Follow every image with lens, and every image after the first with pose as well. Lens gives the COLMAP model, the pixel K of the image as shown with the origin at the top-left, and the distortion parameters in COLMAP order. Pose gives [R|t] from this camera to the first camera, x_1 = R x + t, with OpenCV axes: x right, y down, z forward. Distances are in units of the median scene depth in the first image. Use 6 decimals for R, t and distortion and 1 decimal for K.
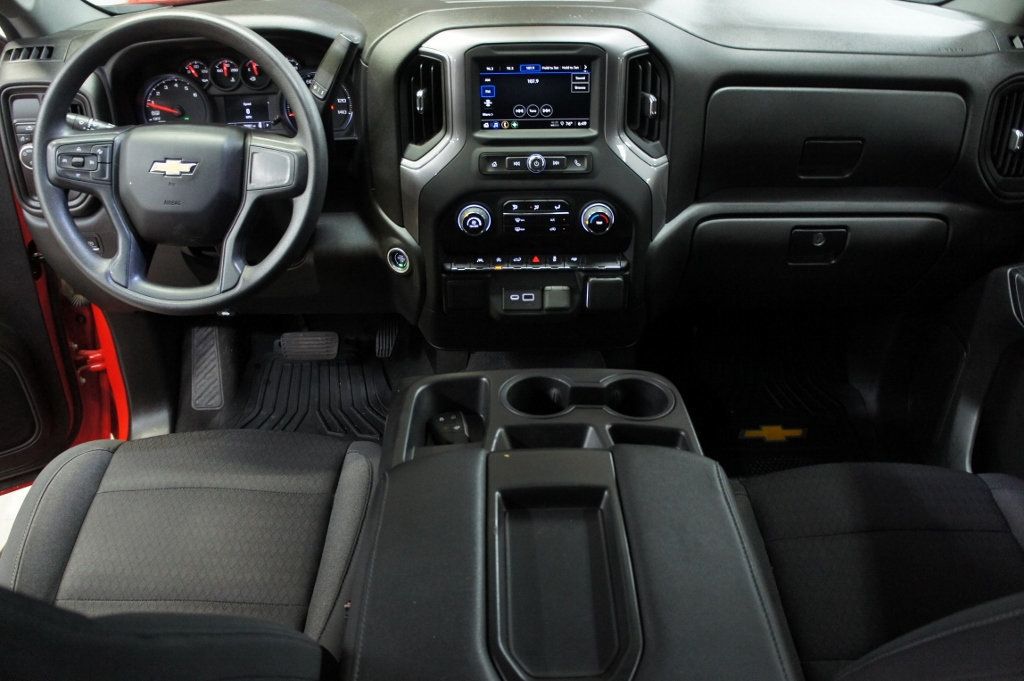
lens RADIAL K [[803.3, 0, 507.6], [0, 803.3, 334.9], [0, 0, 1]] dist [-0.178943, 0.123479]
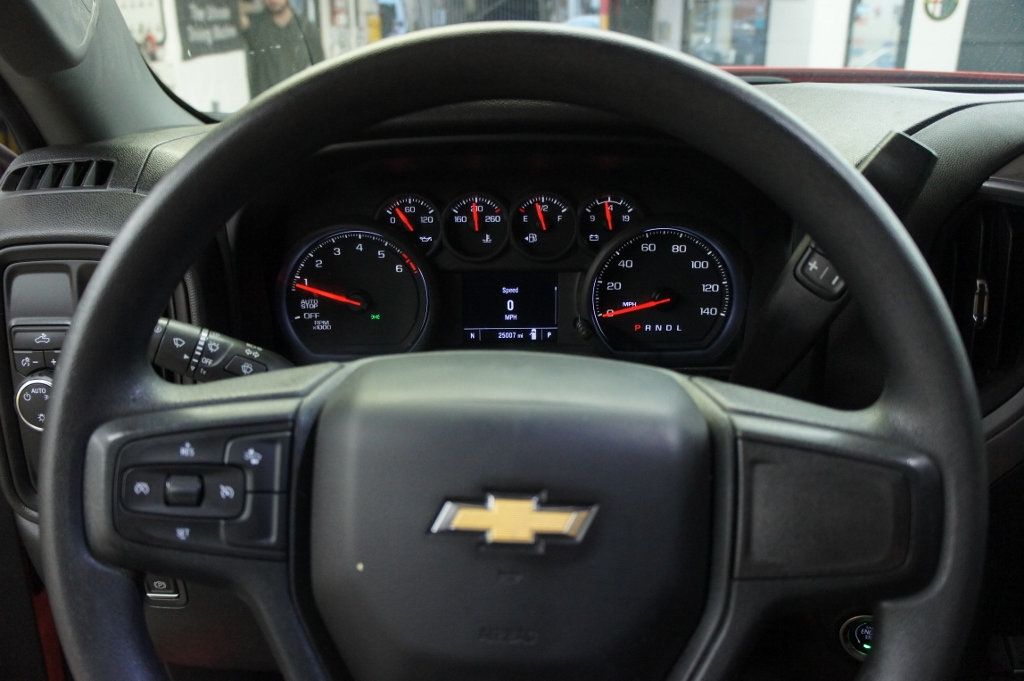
lens RADIAL K [[803.3, 0, 509.3], [0, 803.3, 344.0], [0, 0, 1]] dist [-0.178943, 0.123479]
pose [[0.999919, -0.000890, -0.012721, -0.353214], [-0.001464, 0.982954, -0.183844, -0.187603], [0.012668, 0.183848, 0.982873, 0.565675]]
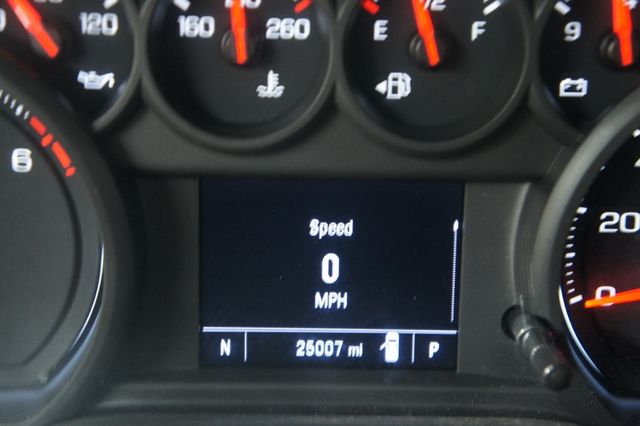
lens RADIAL K [[1177.0, 0, 317.7], [0, 1177.0, 215.7], [0, 0, 1]] dist [0.245939, 0.000000]
pose [[0.999775, 0.020967, 0.003257, -0.363410], [-0.019855, 0.978586, -0.204879, -0.263539], [-0.007483, 0.204769, 0.978782, 0.798108]]
